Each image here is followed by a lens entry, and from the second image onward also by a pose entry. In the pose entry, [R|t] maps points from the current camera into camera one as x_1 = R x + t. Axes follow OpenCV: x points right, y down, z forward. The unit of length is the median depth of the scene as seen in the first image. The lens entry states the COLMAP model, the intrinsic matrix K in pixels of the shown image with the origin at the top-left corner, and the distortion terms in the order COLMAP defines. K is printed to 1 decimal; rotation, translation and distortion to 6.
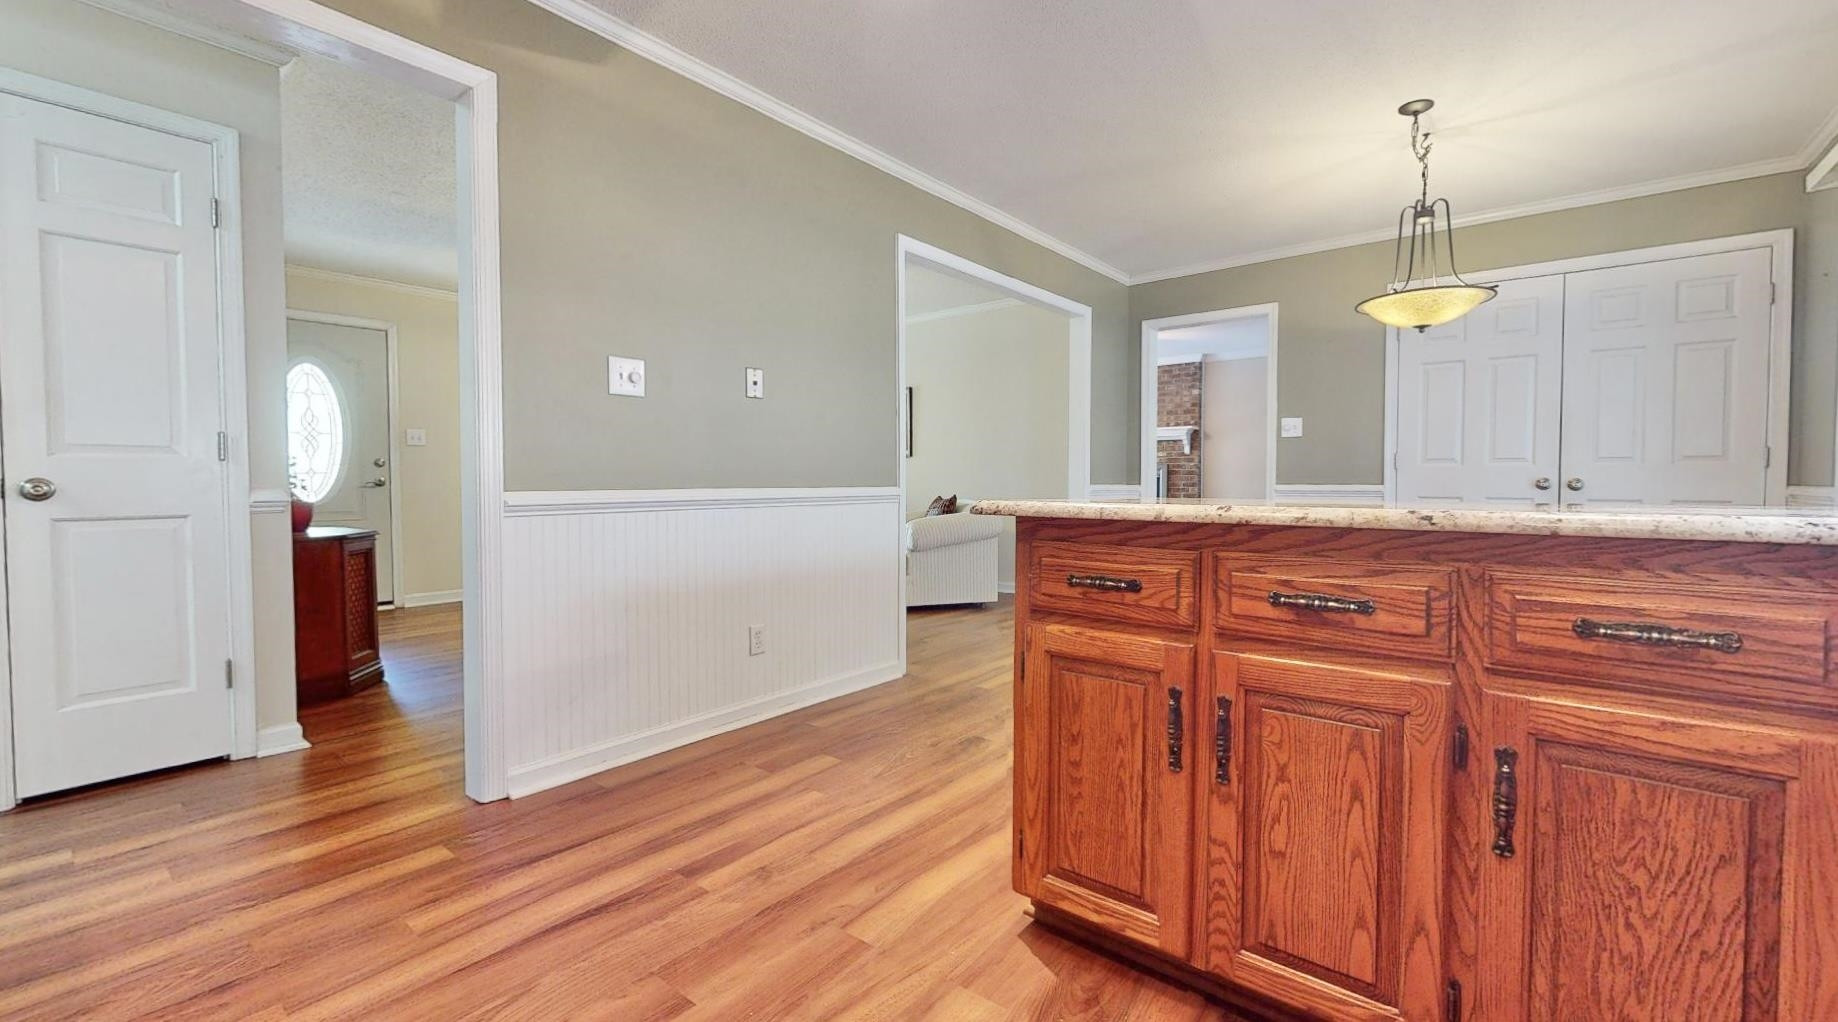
lens RADIAL K [[746.5, 0, 935.2], [0, 746.5, 504.4], [0, 0, 1]] dist [-0.013415, -0.000007]
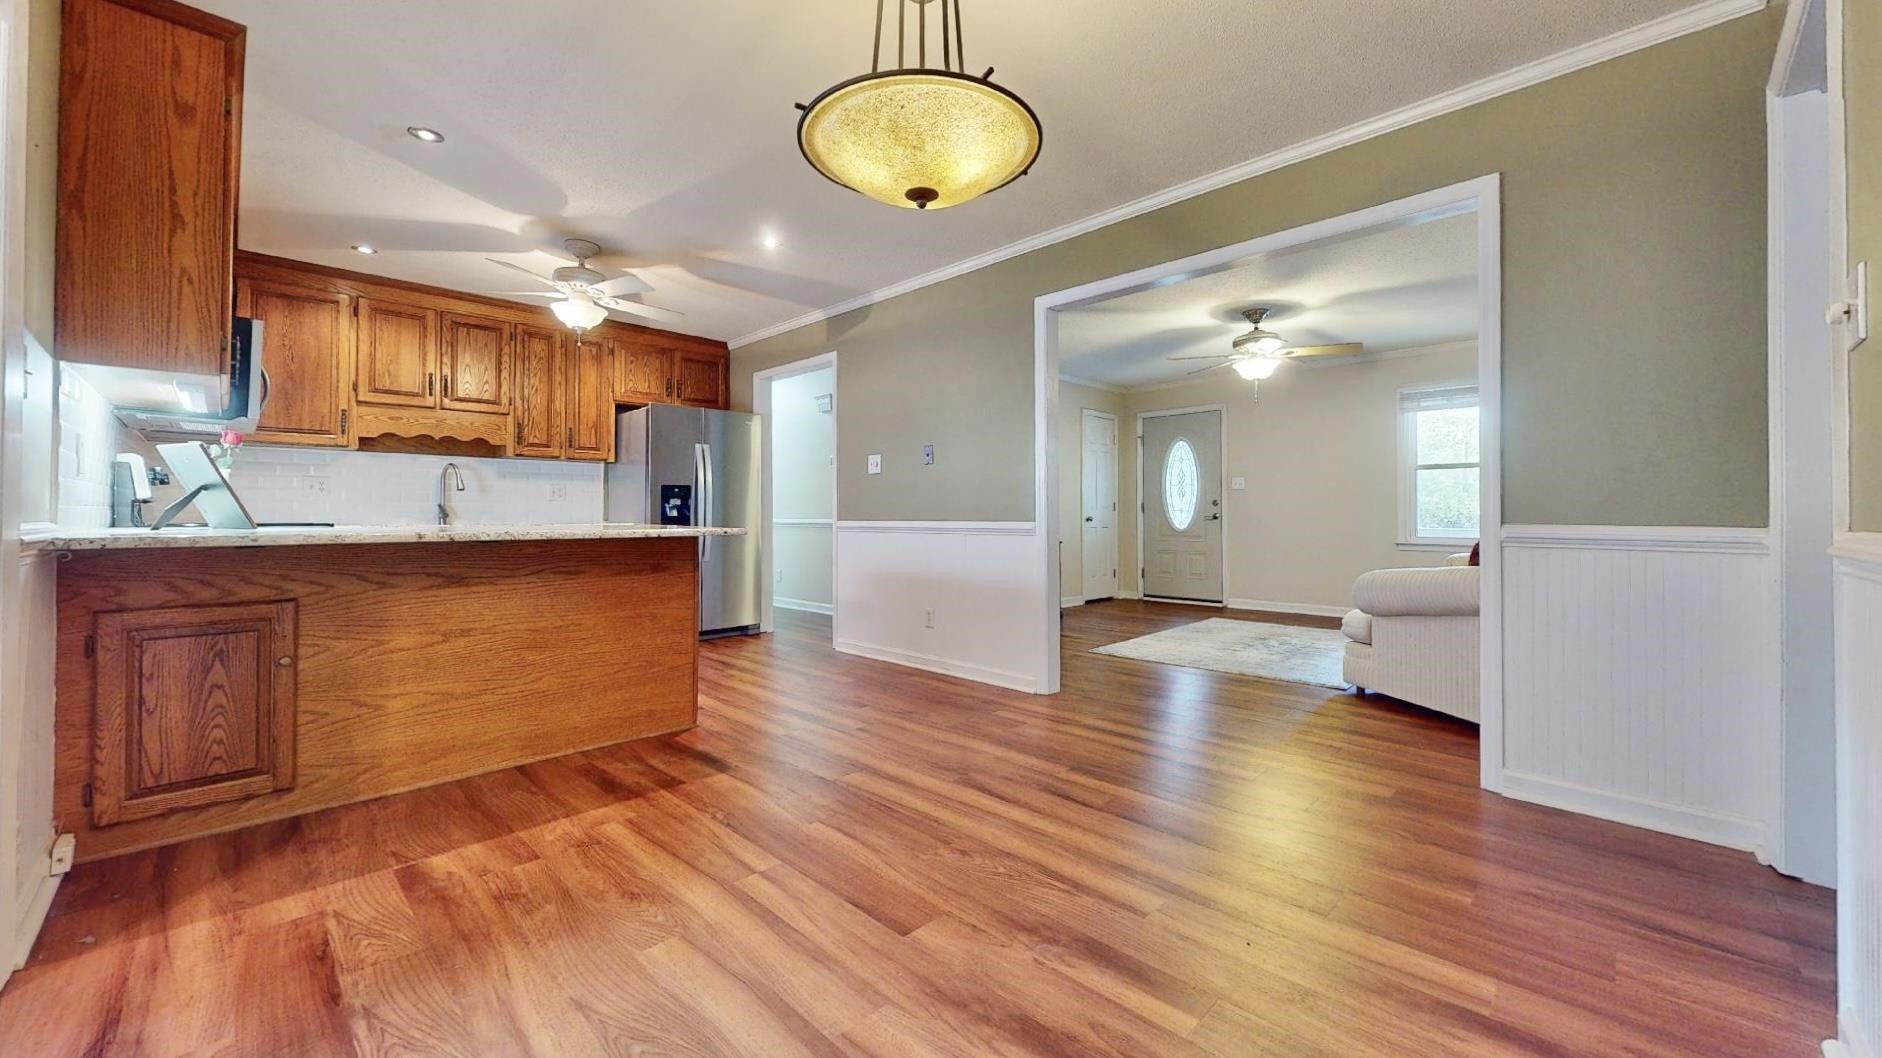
lens RADIAL K [[707.9, 0, 945.5], [0, 707.9, 505.4], [0, 0, 1]] dist [-0.001132, -0.000218]
pose [[-0.099906, -0.014374, -0.994893, 1.455890], [-0.029851, 0.999489, -0.011443, -0.044661], [0.994549, 0.028555, -0.100284, 1.383896]]
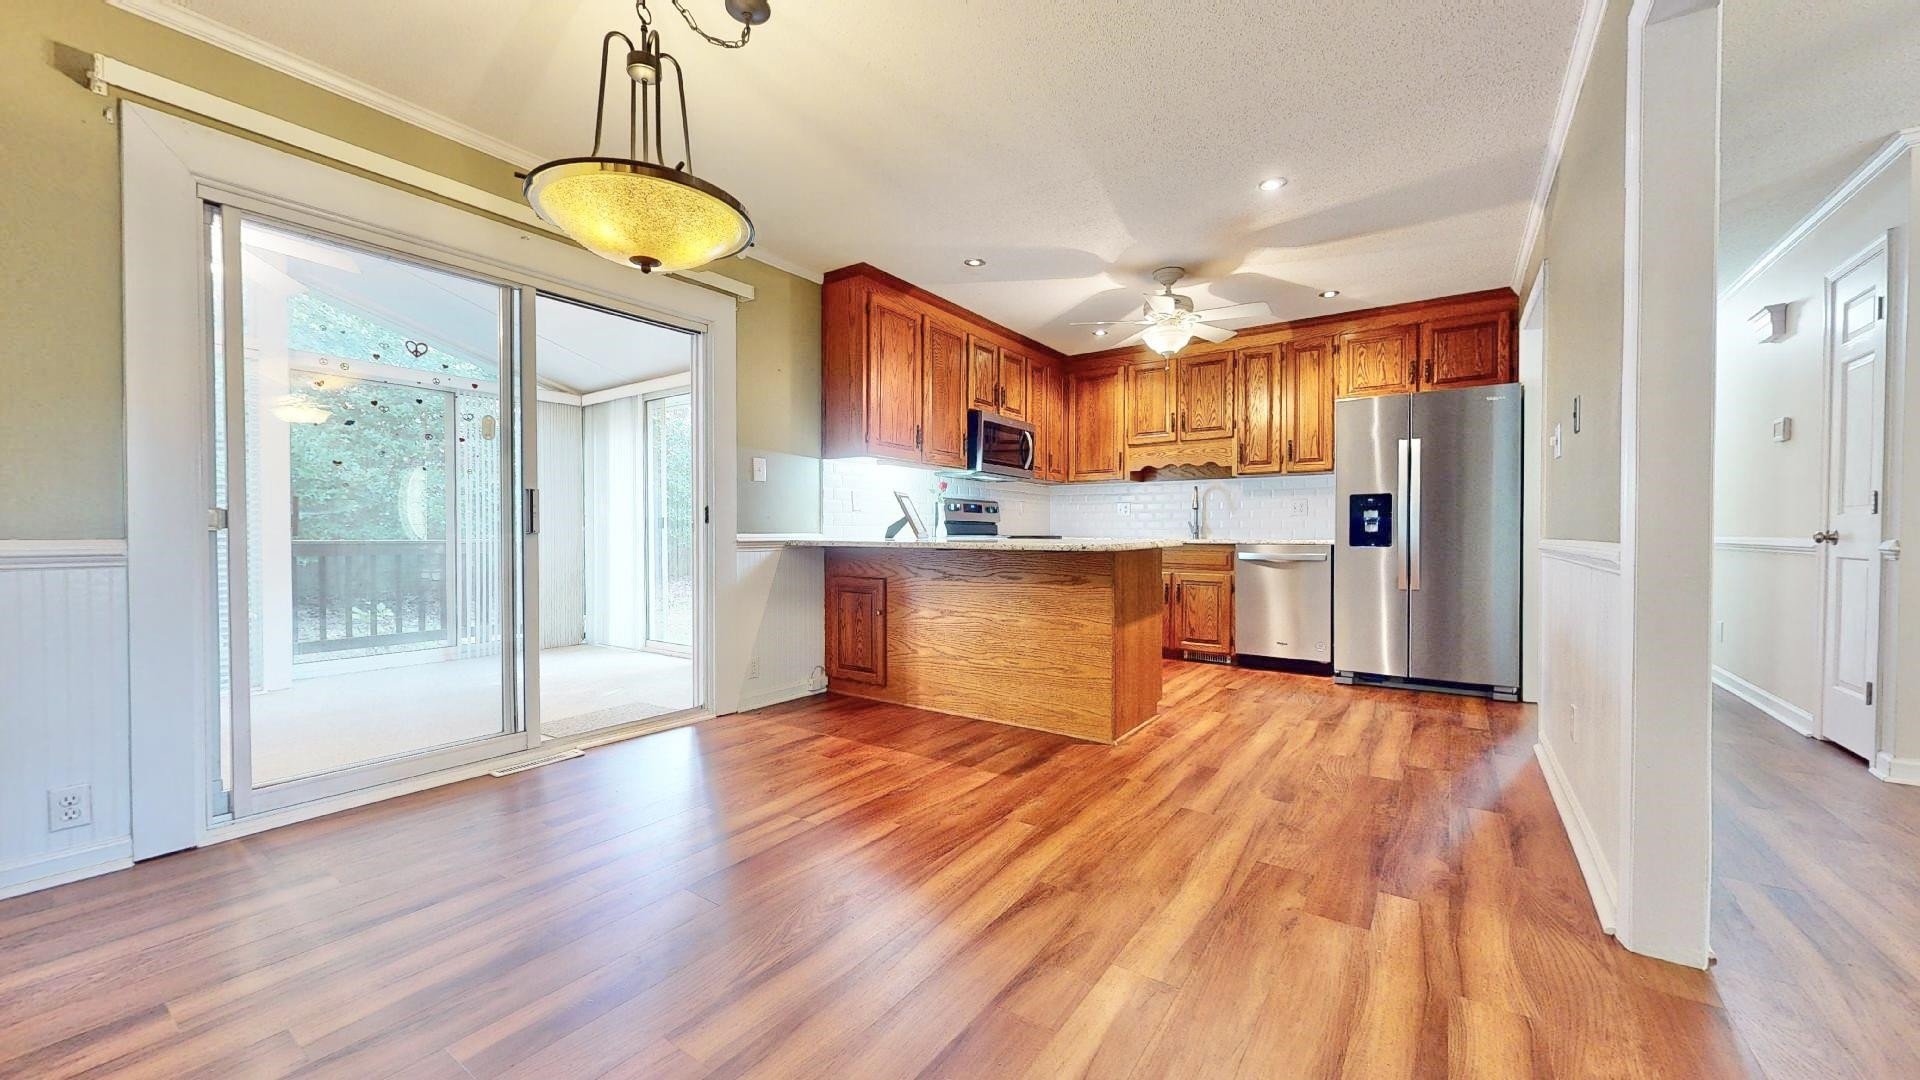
lens RADIAL K [[703.5, 0, 953.2], [0, 703.5, 541.7], [0, 0, 1]] dist [0.001057, 0.000097]
pose [[-0.998044, -0.000015, -0.062515, 0.586452], [-0.002833, 0.998984, 0.044987, -0.063125], [0.062450, 0.045076, -0.997030, 2.034674]]
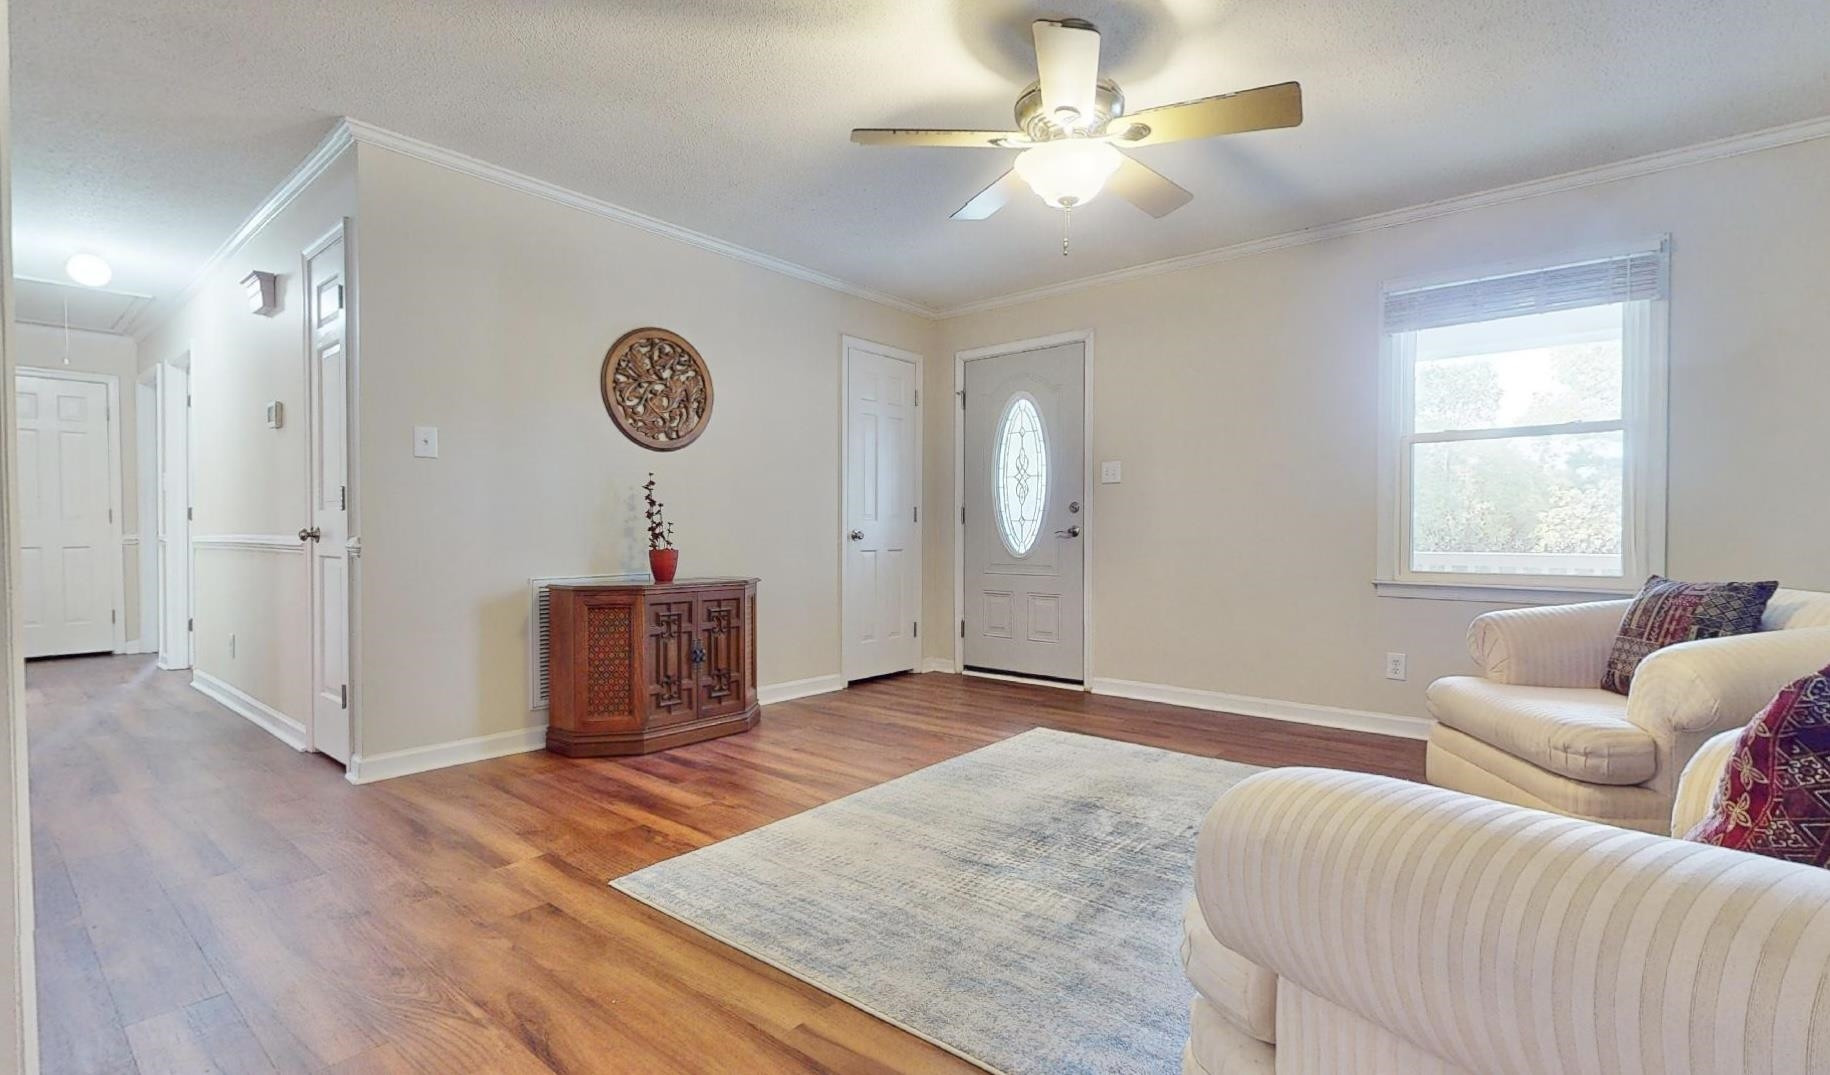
lens RADIAL K [[829.0, 0, 967.8], [0, 829.0, 545.5], [0, 0, 1]] dist [0.000825, 0.000105]
pose [[0.010111, 0.017446, -0.999797, 0.336318], [-0.031698, 0.999351, 0.017118, -0.058764], [0.999446, 0.031519, 0.010657, 1.952018]]
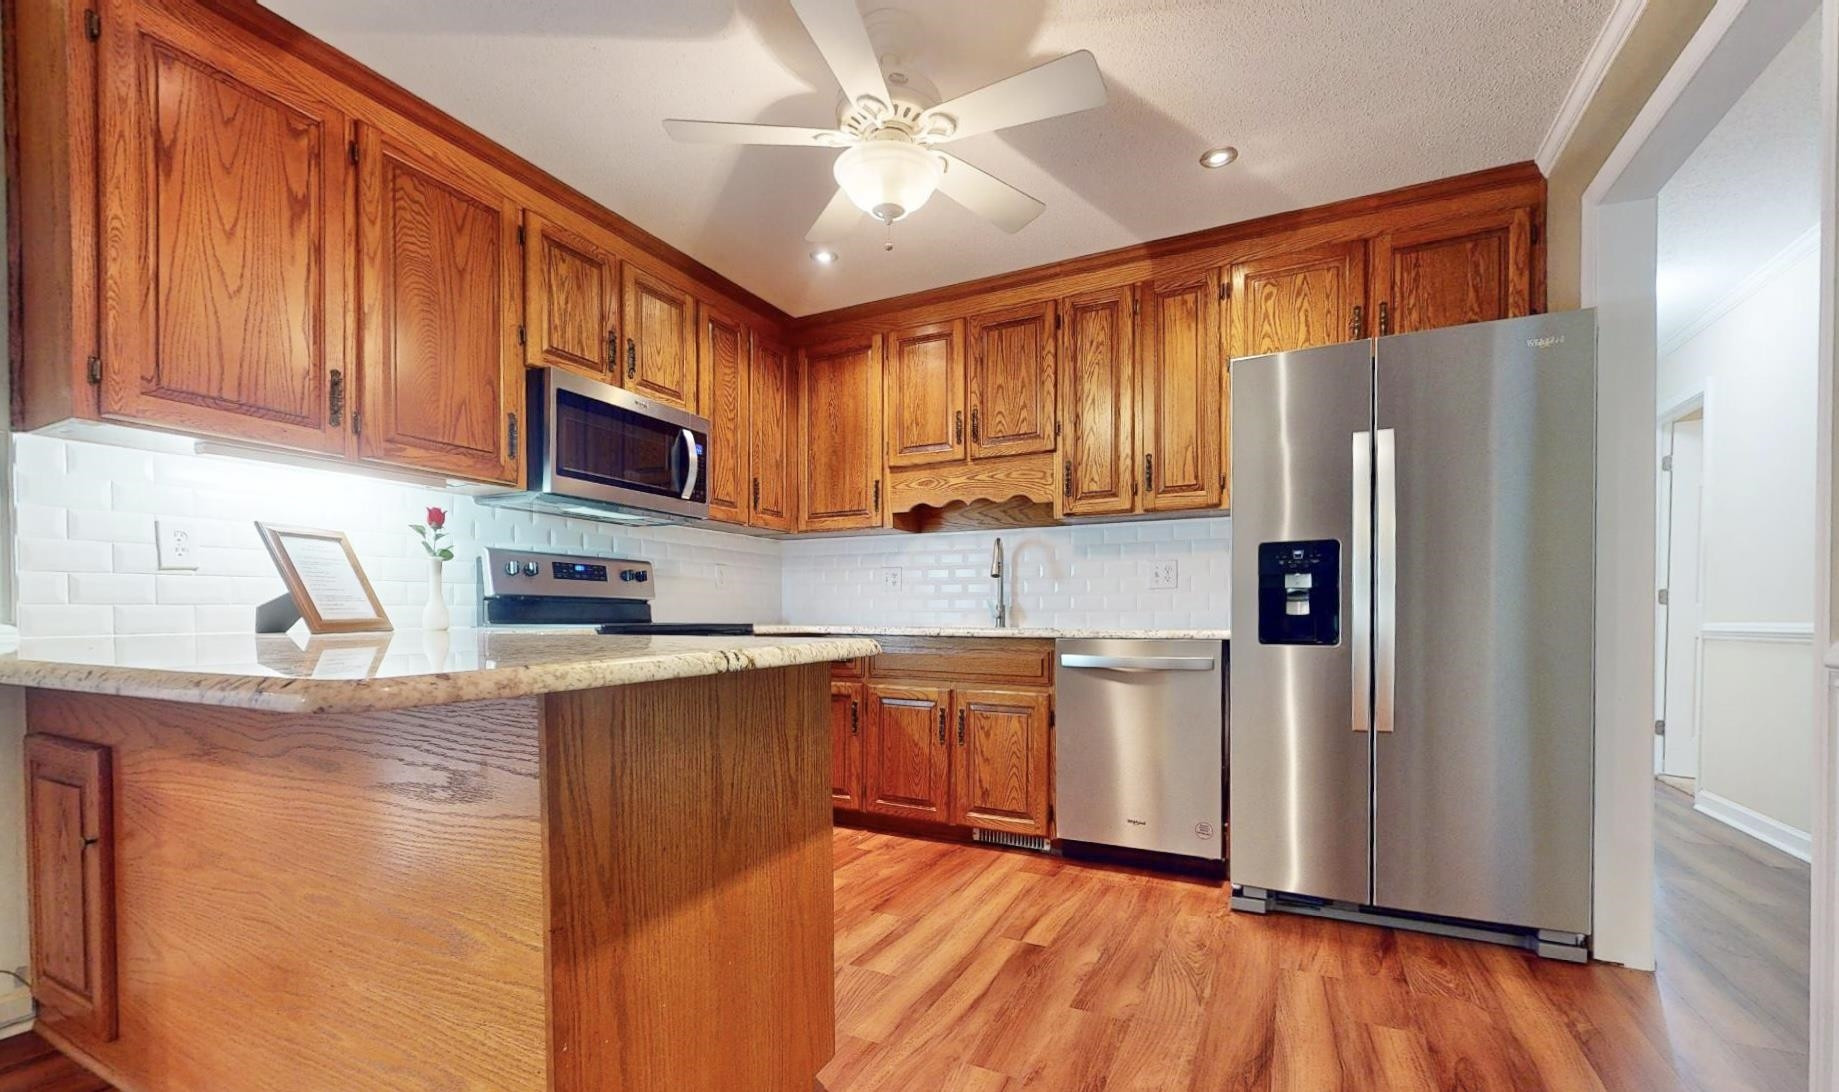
lens RADIAL K [[758.3, 0, 921.2], [0, 758.3, 623.4], [0, 0, 1]] dist [0.001432, 0.000079]
pose [[-0.976649, 0.003666, -0.214811, 0.124549], [-0.005456, 0.999109, 0.041857, -0.040029], [0.214773, 0.042052, -0.975758, 1.207277]]
